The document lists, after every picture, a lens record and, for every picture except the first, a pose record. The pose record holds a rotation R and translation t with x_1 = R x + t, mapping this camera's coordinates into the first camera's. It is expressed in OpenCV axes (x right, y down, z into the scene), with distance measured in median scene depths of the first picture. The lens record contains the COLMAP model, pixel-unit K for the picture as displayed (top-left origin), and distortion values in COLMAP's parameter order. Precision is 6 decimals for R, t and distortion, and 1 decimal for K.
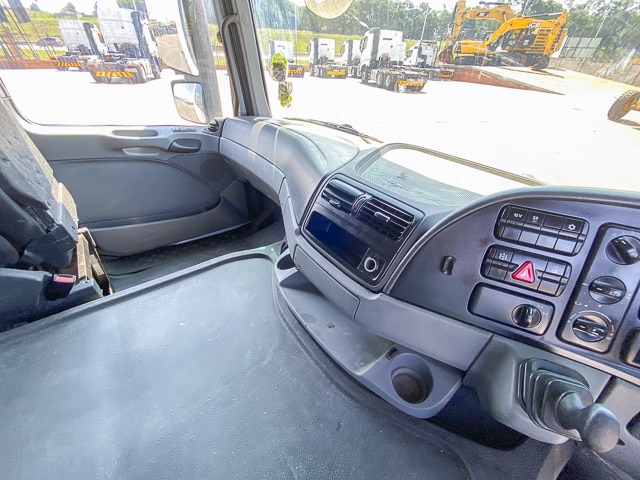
lens RADIAL K [[259.5, 0, 320.0], [0, 259.5, 240.0], [0, 0, 1]] dist [-0.001816, -0.000249]
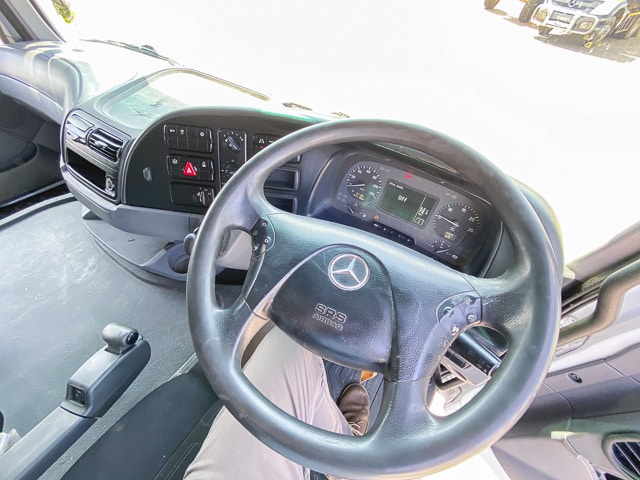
lens RADIAL K [[256.5, 0, 320.0], [0, 256.5, 240.0], [0, 0, 1]] dist [-0.001982, -0.000219]
pose [[0.950152, -0.227892, 0.212782, 0.459423], [0.162217, 0.944147, 0.286830, 0.085013], [-0.266264, -0.238015, 0.934052, -0.293966]]
